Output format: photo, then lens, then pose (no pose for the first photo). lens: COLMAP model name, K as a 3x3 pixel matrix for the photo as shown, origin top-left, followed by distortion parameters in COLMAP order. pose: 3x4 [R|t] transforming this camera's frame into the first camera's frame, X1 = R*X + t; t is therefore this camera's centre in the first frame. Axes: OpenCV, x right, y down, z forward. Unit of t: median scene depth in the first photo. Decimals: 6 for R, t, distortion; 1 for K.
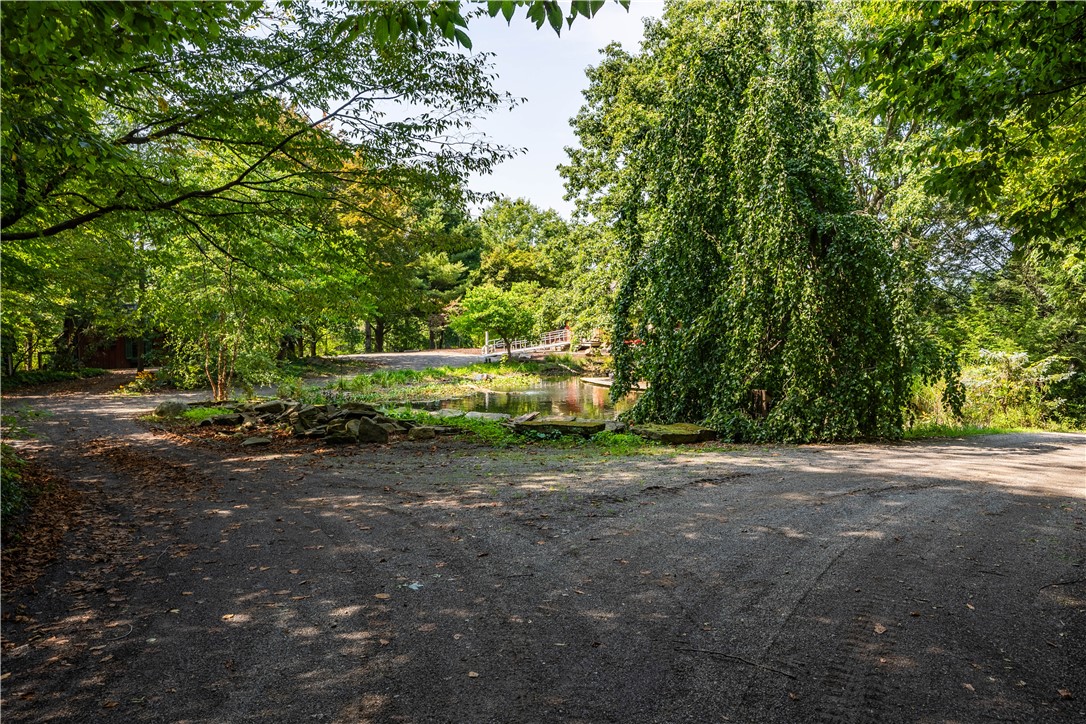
lens RADIAL K [[845.4, 0, 542.8], [0, 845.4, 361.2], [0, 0, 1]] dist [-0.000377, -0.000044]
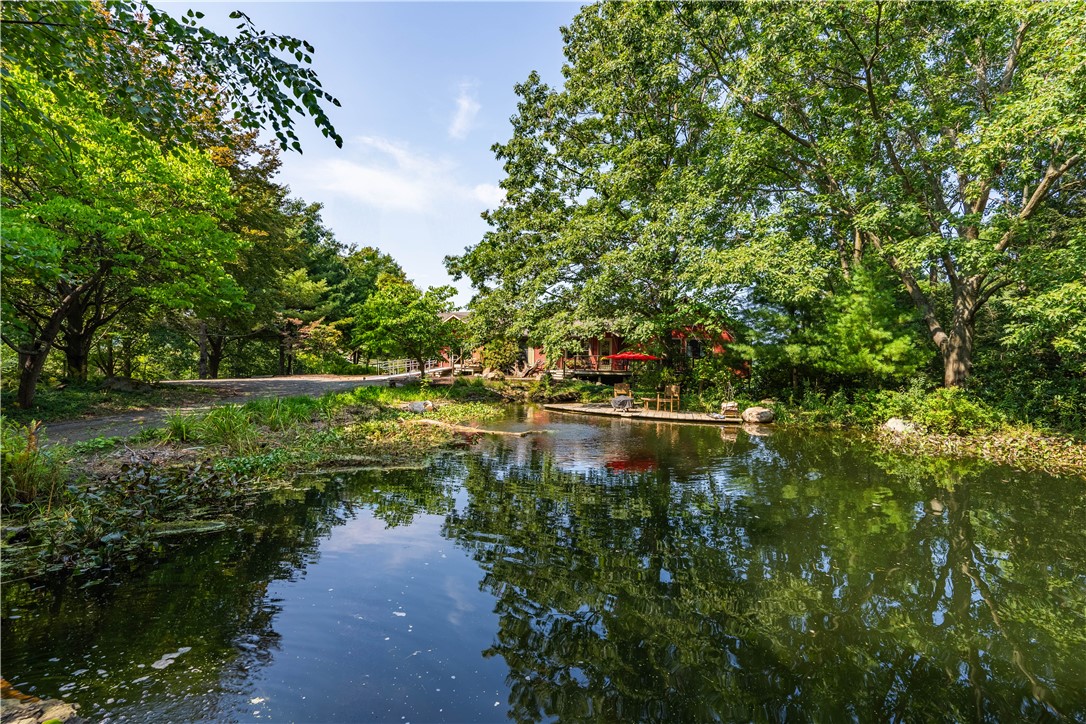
lens RADIAL K [[529.0, 0, 543.6], [0, 529.0, 364.9], [0, 0, 1]] dist [0.003814, -0.002866]
pose [[0.922829, 0.017765, 0.384801, -0.105292], [0.003194, 0.998549, -0.053760, 0.006208], [-0.385198, 0.050840, 0.921433, 0.419030]]
